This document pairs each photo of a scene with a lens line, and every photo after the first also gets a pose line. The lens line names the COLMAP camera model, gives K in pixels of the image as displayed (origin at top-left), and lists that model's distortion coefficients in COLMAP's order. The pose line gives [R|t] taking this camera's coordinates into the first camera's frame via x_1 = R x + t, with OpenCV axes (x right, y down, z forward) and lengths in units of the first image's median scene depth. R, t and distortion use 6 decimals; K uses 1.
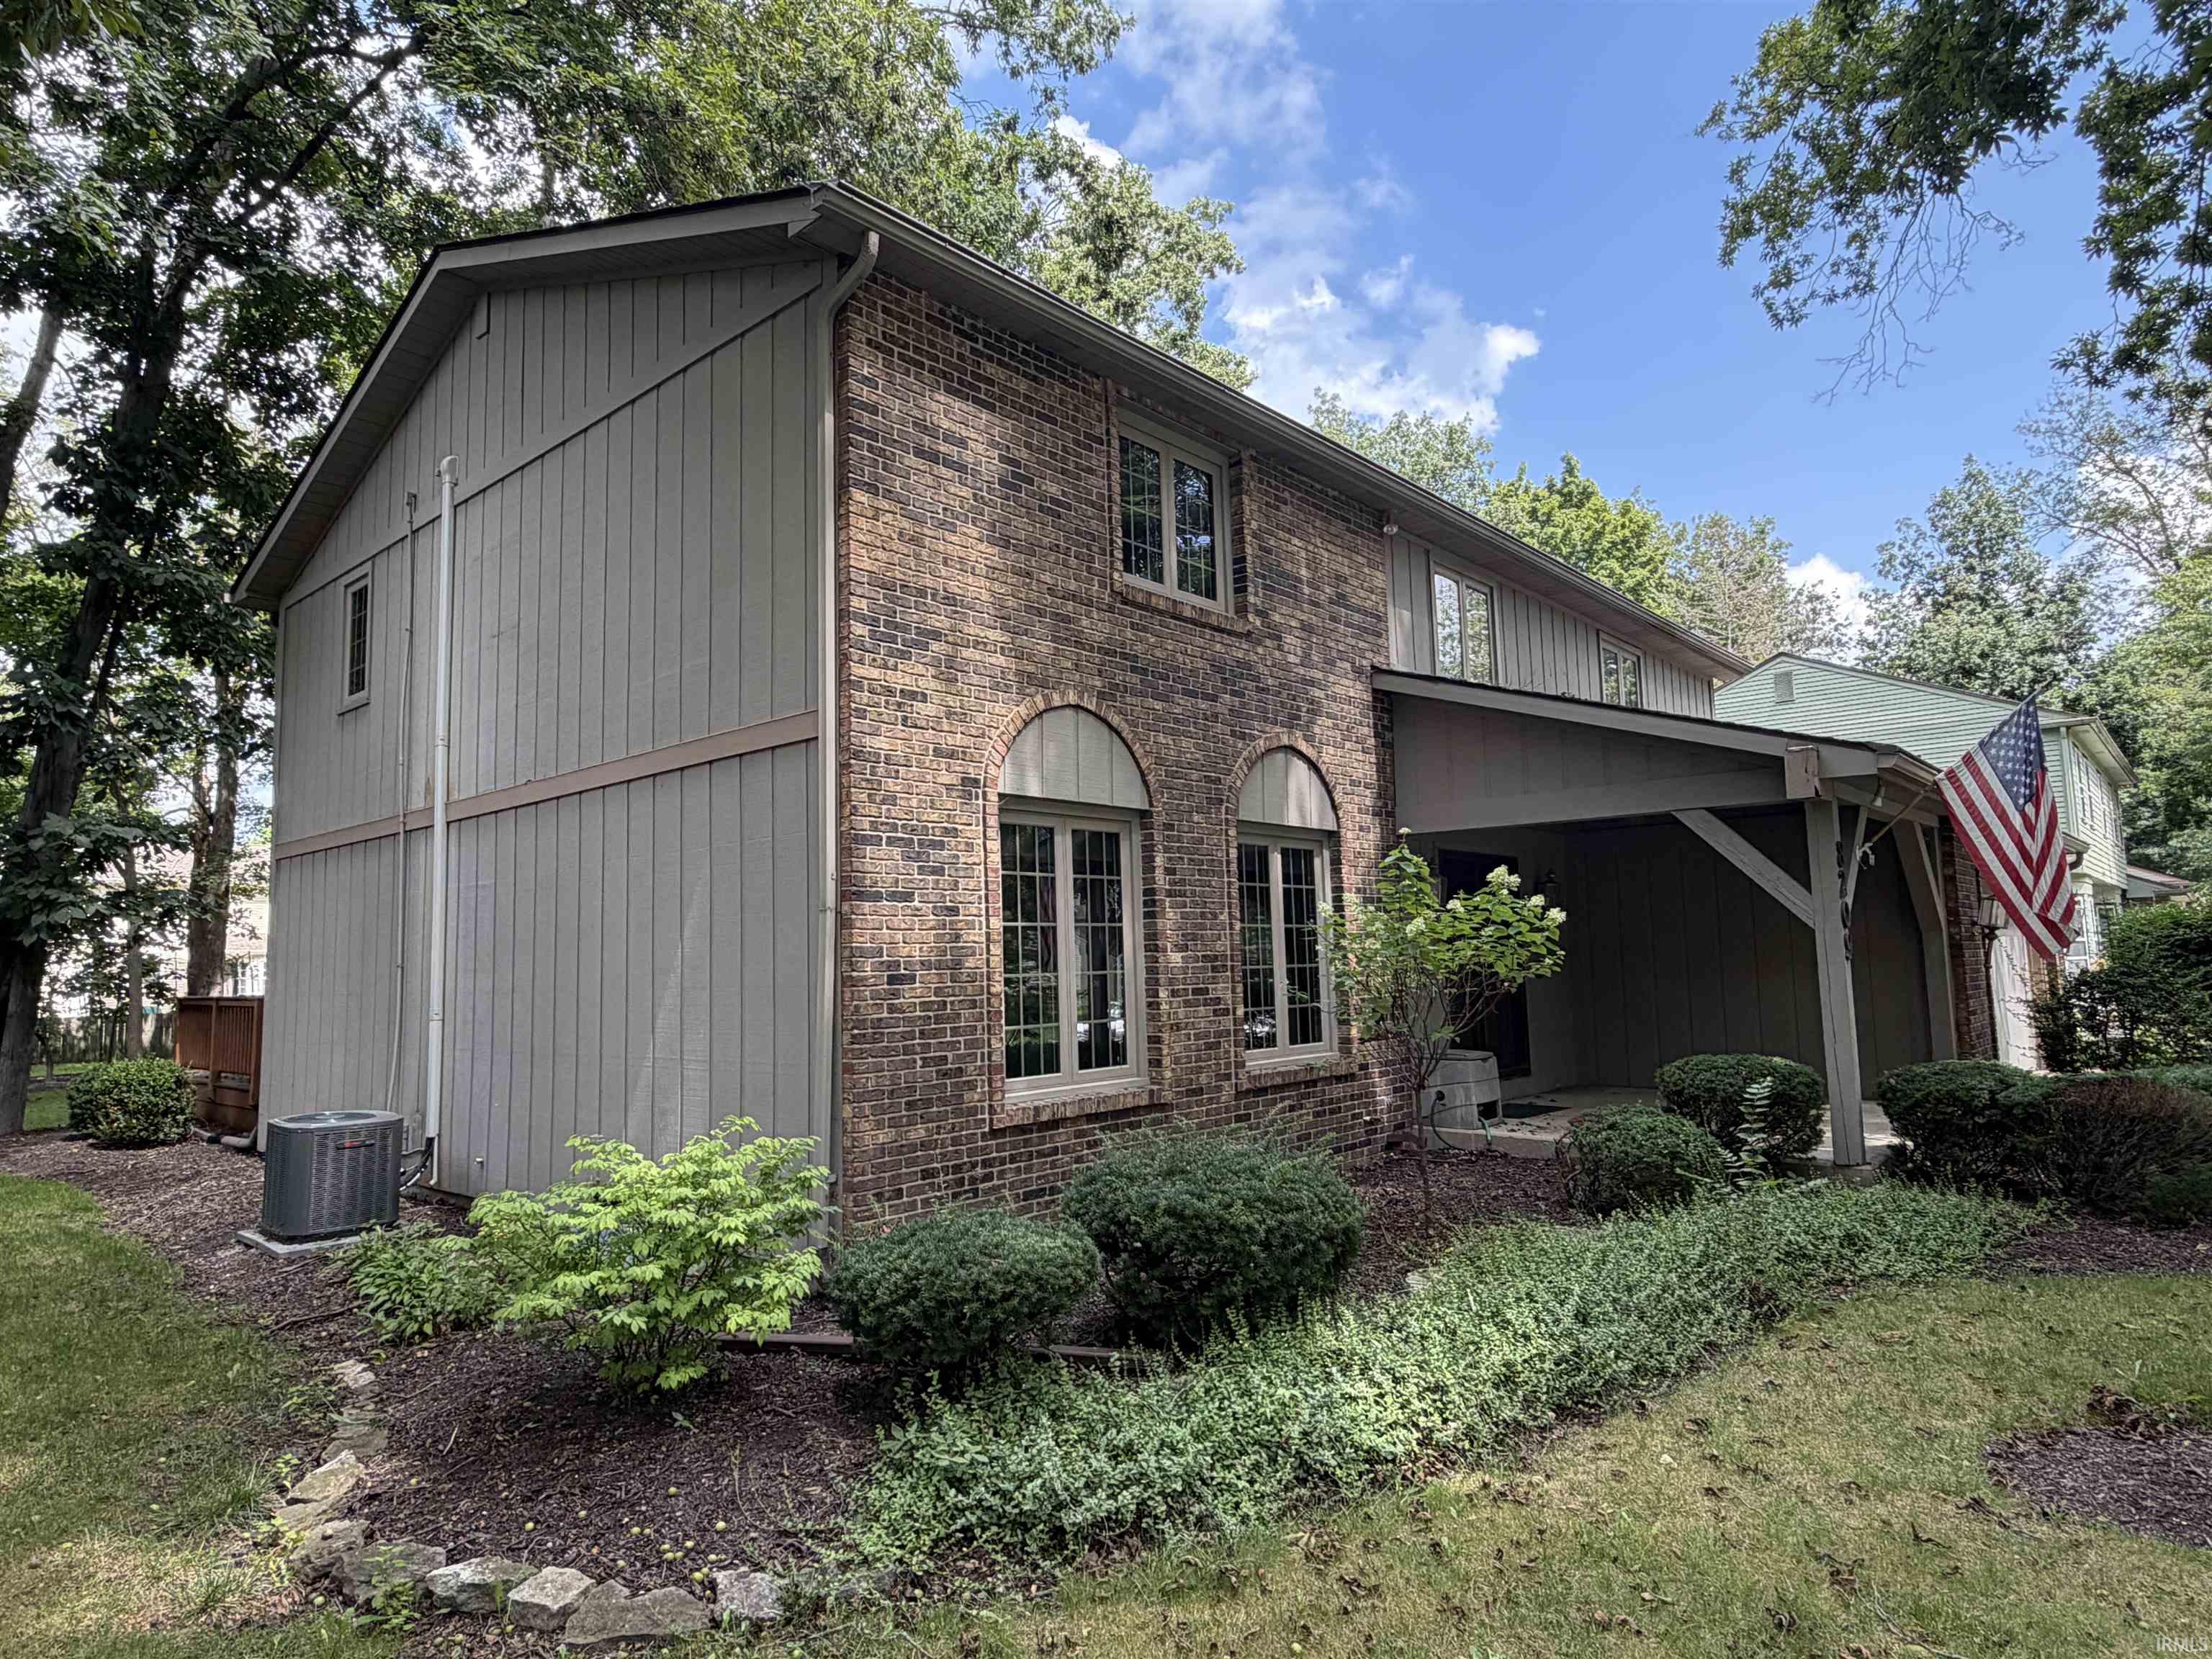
lens RADIAL K [[1299.9, 0, 1106.0], [0, 1299.9, 829.5], [0, 0, 1]] dist [-0.002208, 0.000454]
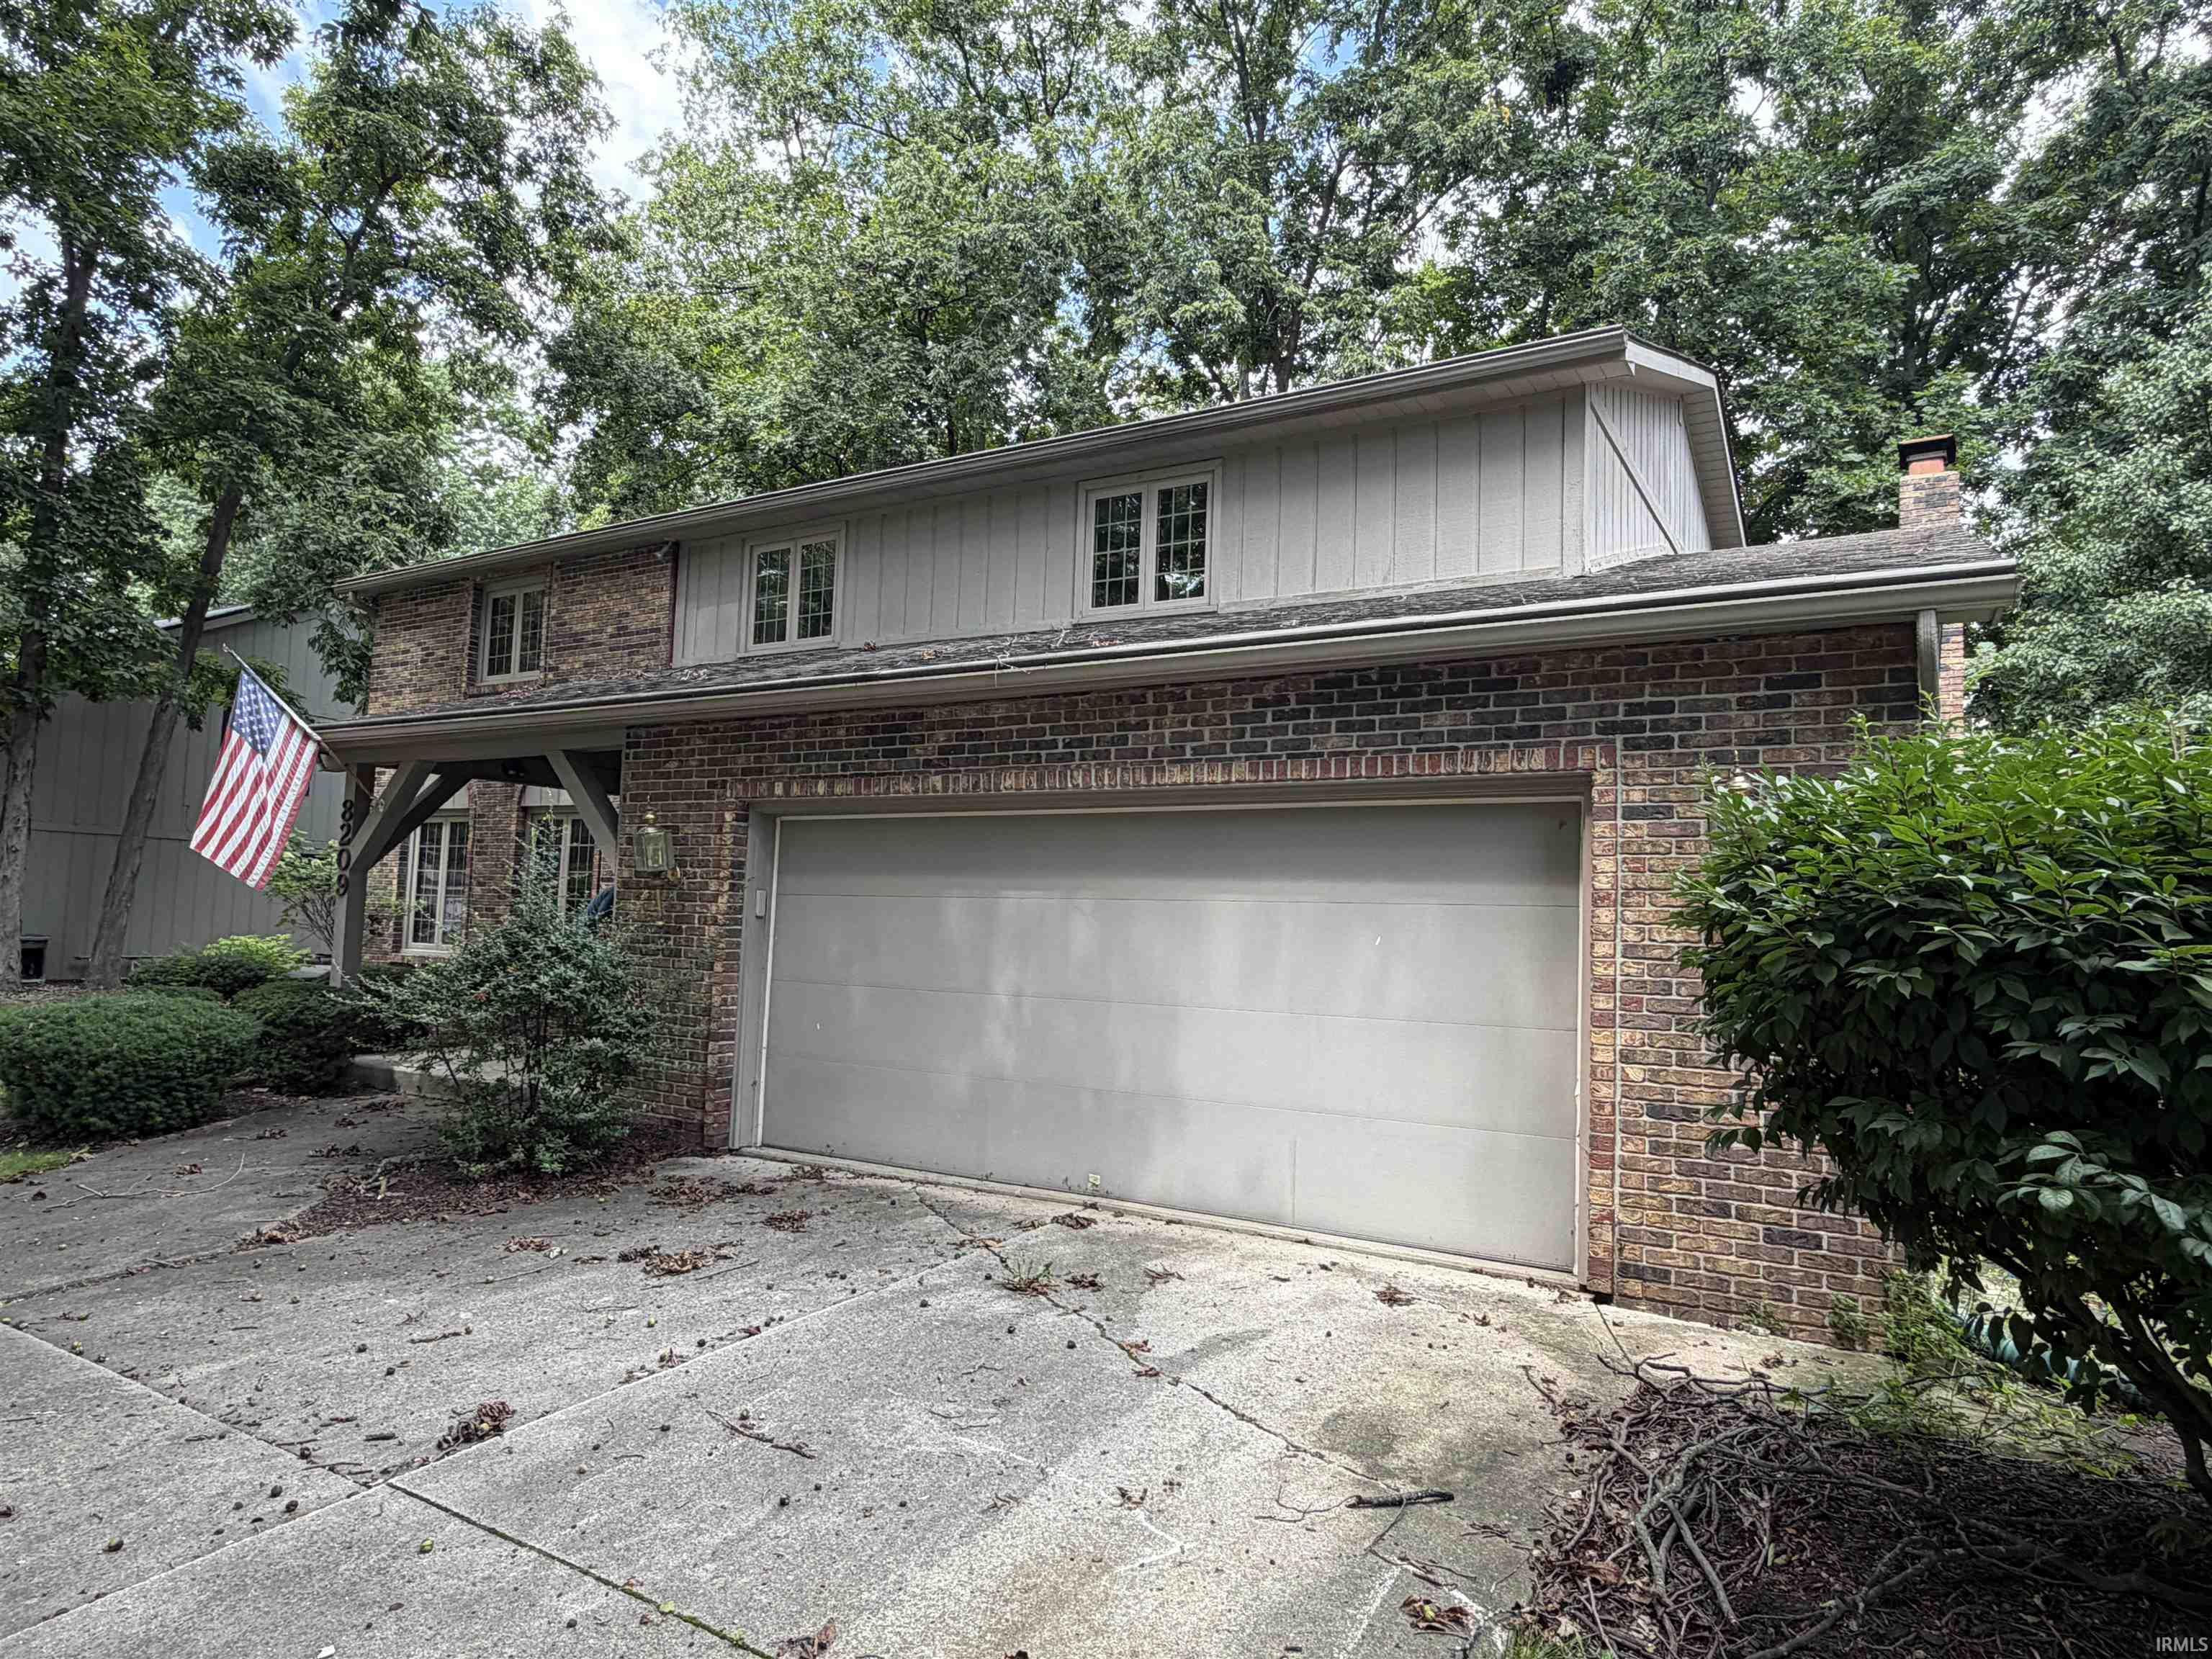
lens RADIAL K [[1299.9, 0, 1106.0], [0, 1299.9, 829.5], [0, 0, 1]] dist [-0.002208, 0.000454]
pose [[0.170898, -0.029075, -0.984860, 1.760130], [0.070769, 0.997345, -0.017164, 0.096413], [0.982744, -0.066764, 0.172502, 1.379608]]
